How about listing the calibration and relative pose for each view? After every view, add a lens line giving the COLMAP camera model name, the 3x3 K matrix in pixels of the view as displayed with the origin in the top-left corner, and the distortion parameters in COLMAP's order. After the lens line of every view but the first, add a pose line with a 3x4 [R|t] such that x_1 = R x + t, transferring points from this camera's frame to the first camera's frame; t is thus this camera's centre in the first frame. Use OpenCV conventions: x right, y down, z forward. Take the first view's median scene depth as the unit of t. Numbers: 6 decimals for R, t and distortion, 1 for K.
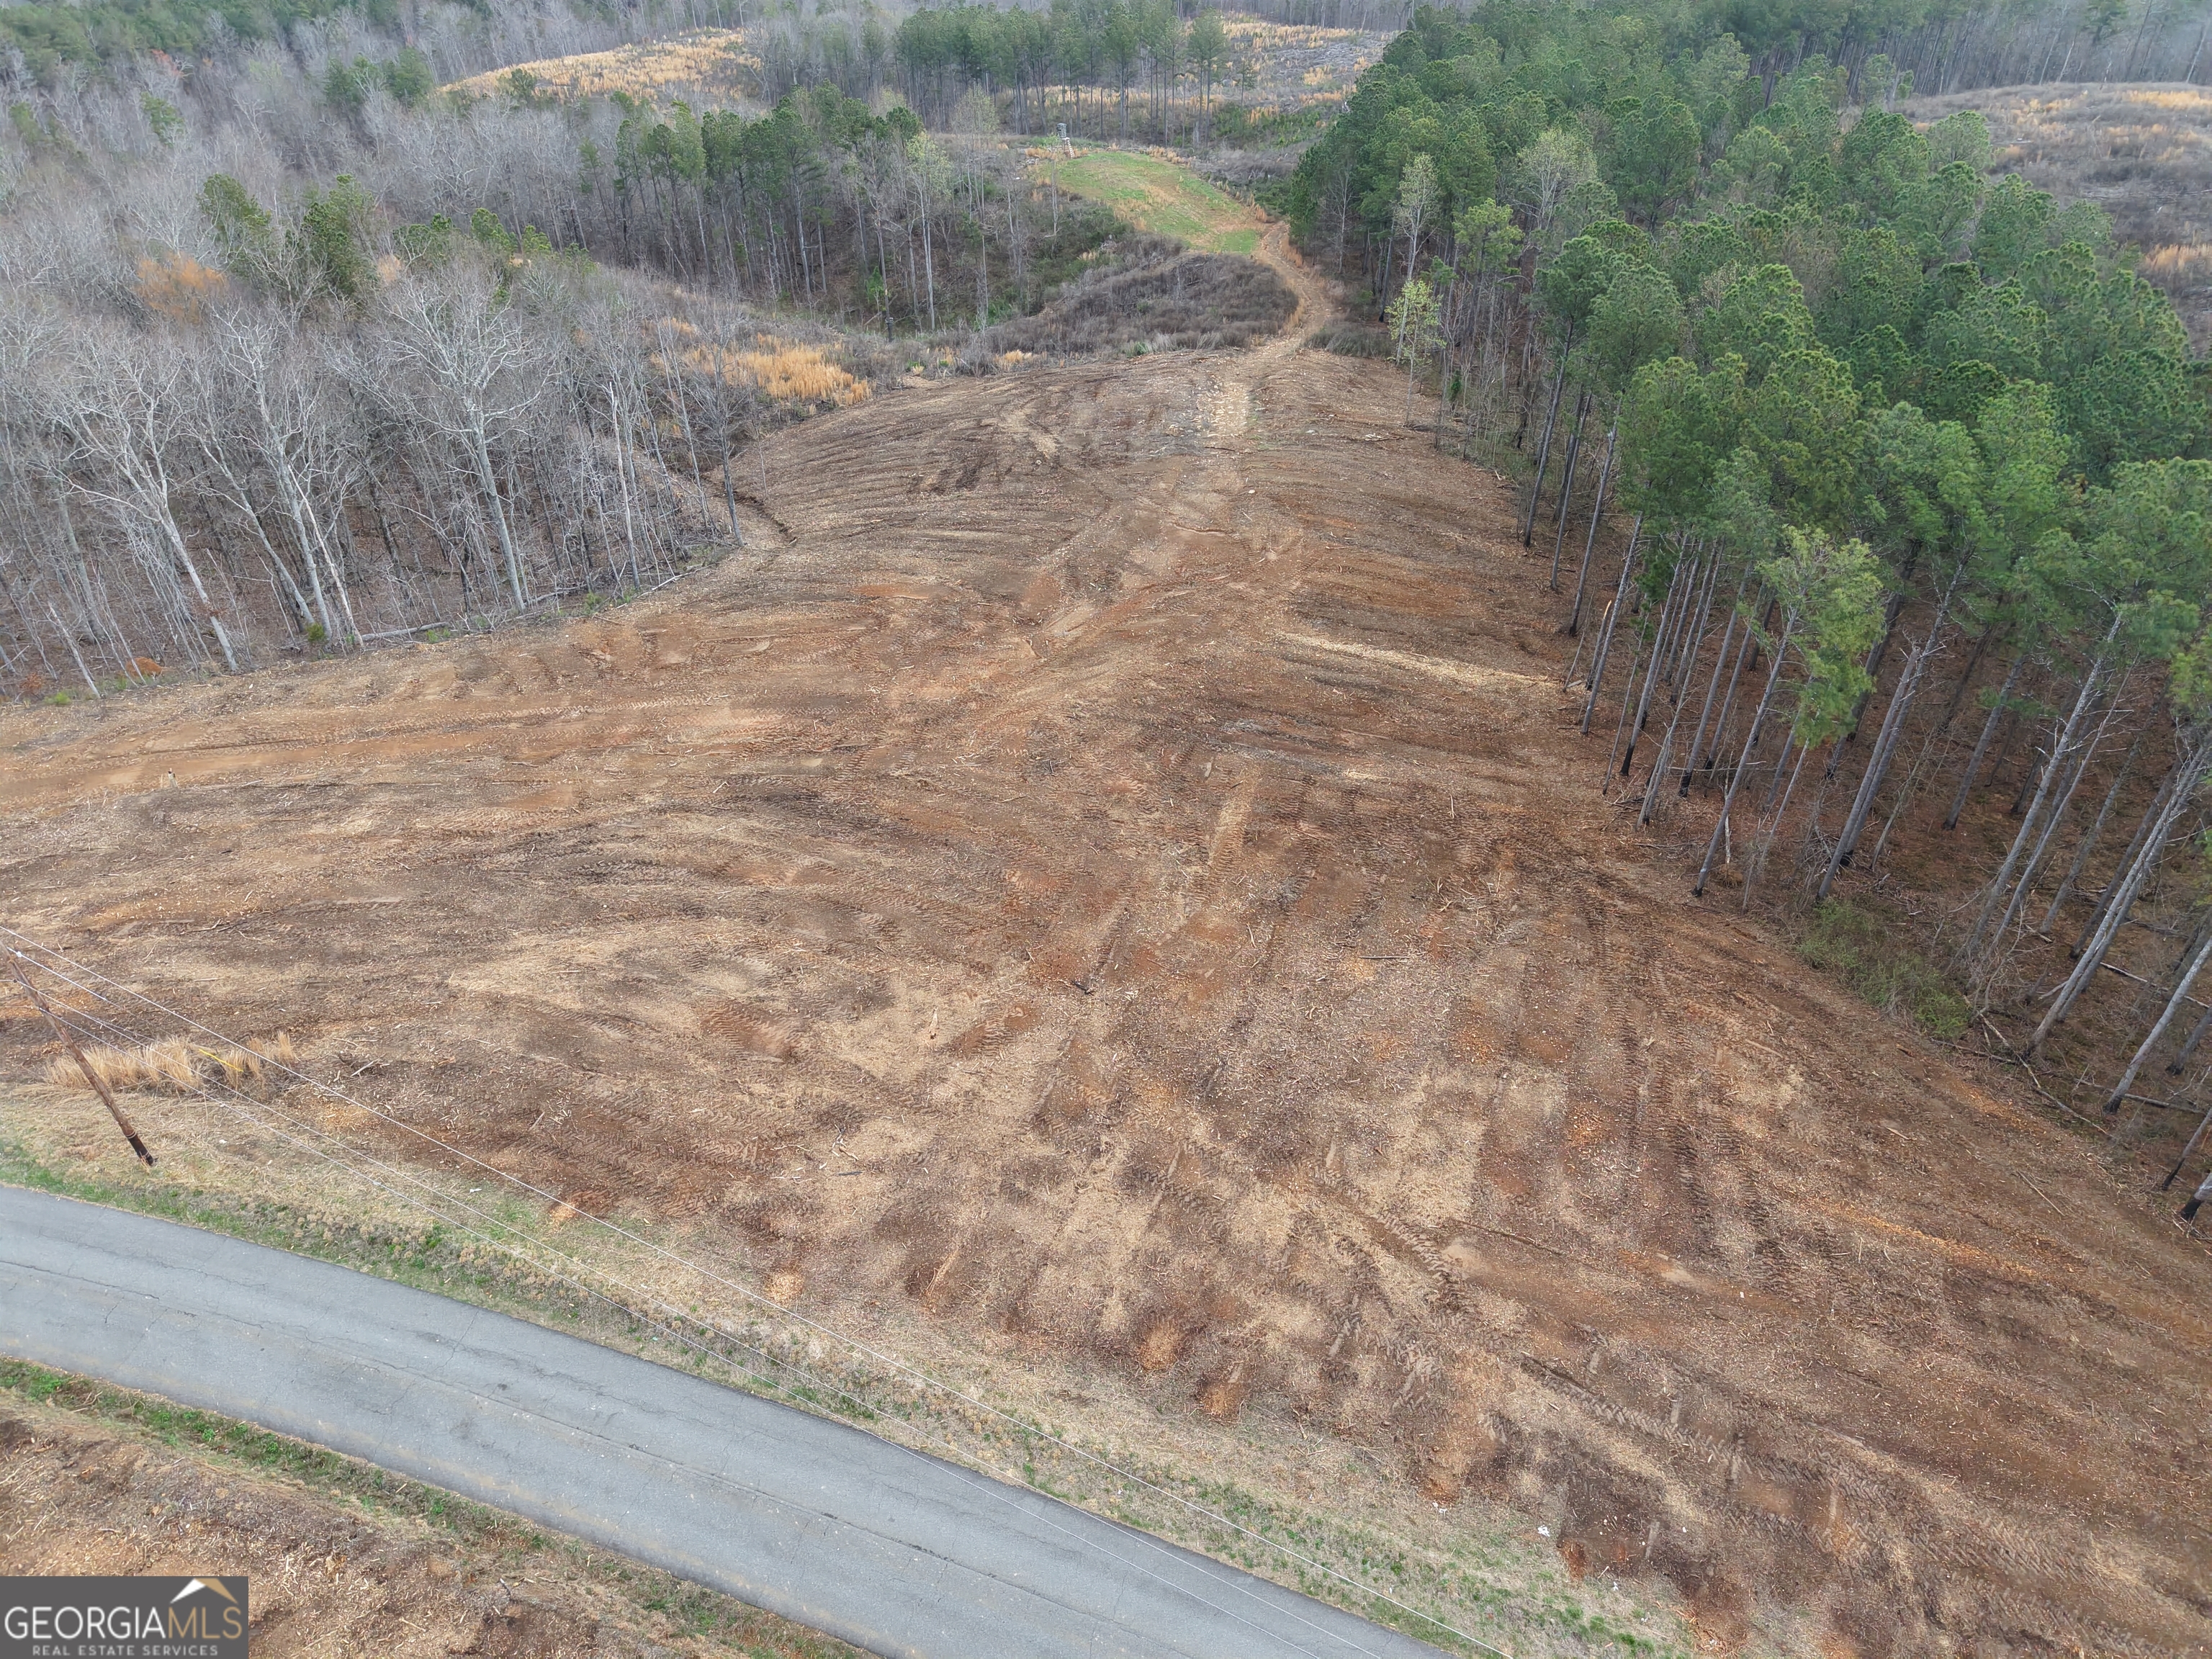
lens RADIAL K [[1457.5, 0, 1107.1], [0, 1457.5, 817.3], [0, 0, 1]] dist [0.032326, -0.031206]
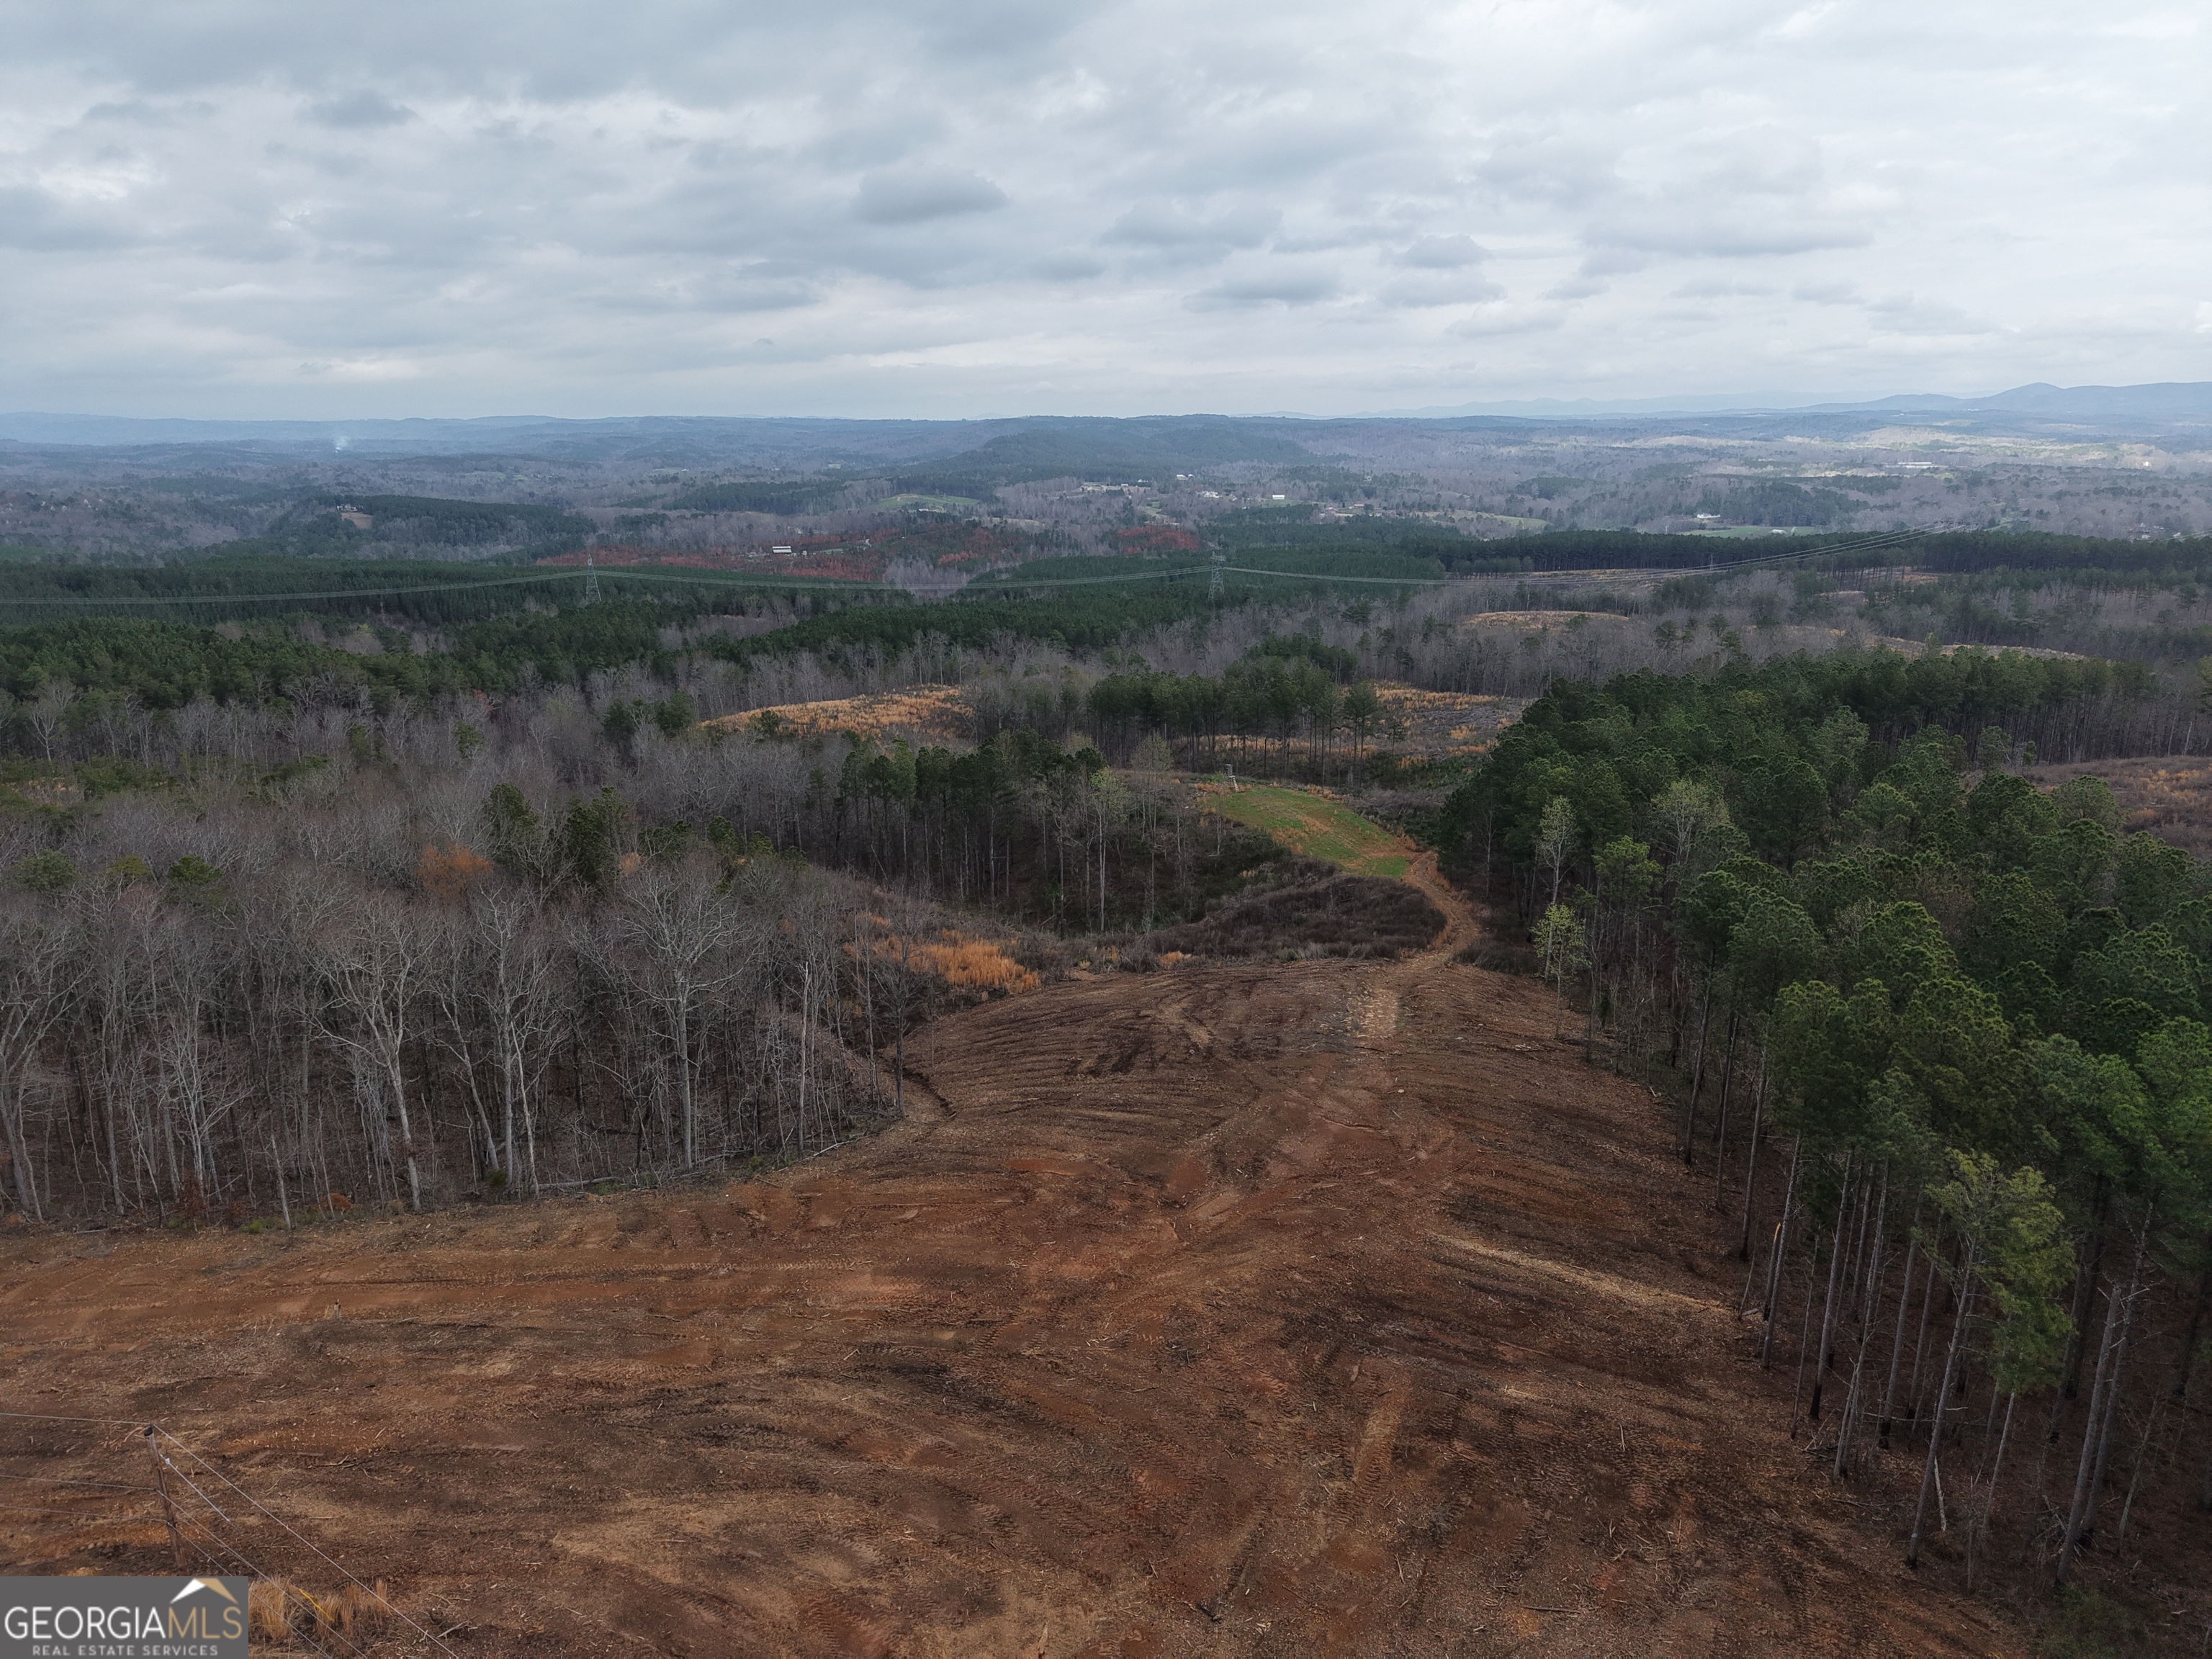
lens RADIAL K [[1457.5, 0, 1110.3], [0, 1457.5, 833.6], [0, 0, 1]] dist [0.032326, -0.031206]
pose [[0.993496, 0.033095, -0.108954, 0.004781], [-0.072461, 0.921844, -0.380728, 0.019975], [0.087839, 0.386147, 0.918246, -0.030454]]
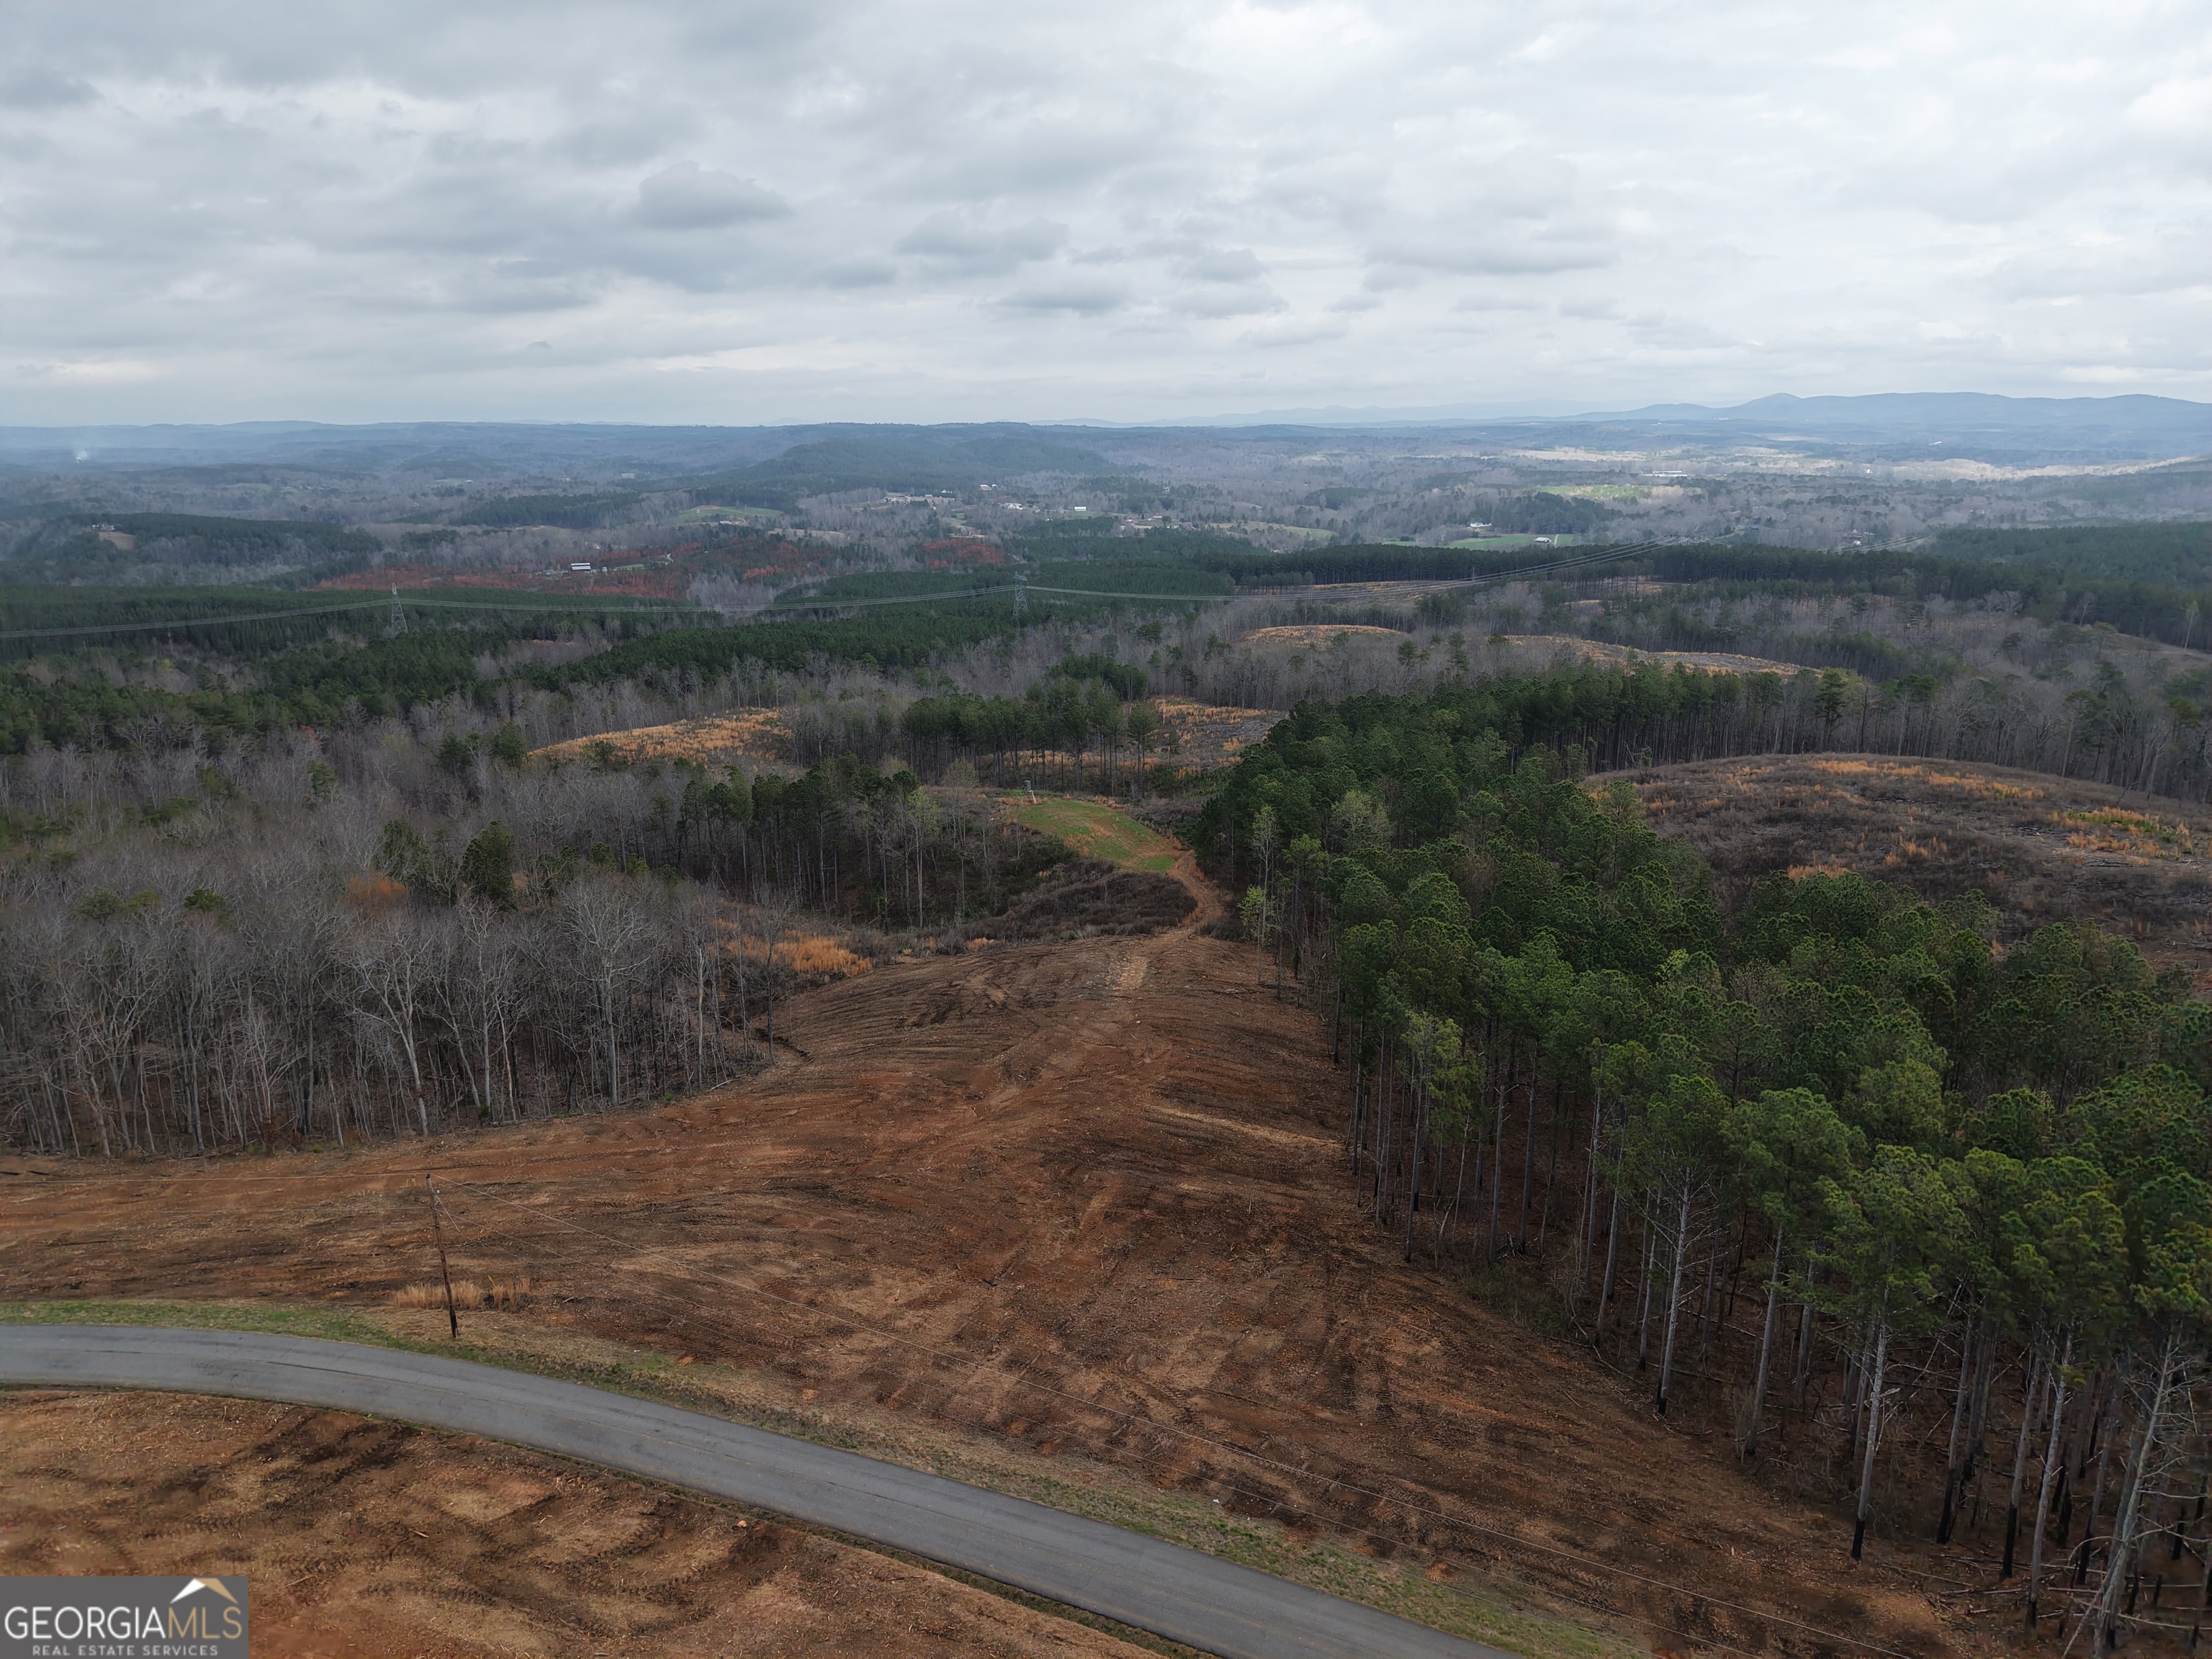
lens RADIAL K [[1457.5, 0, 1108.5], [0, 1457.5, 834.8], [0, 0, 1]] dist [0.032326, -0.031206]
pose [[0.999888, -0.000960, 0.014919, 0.081438], [0.006662, 0.921987, -0.387164, 0.258211], [-0.013384, 0.387221, 0.921890, -0.624692]]
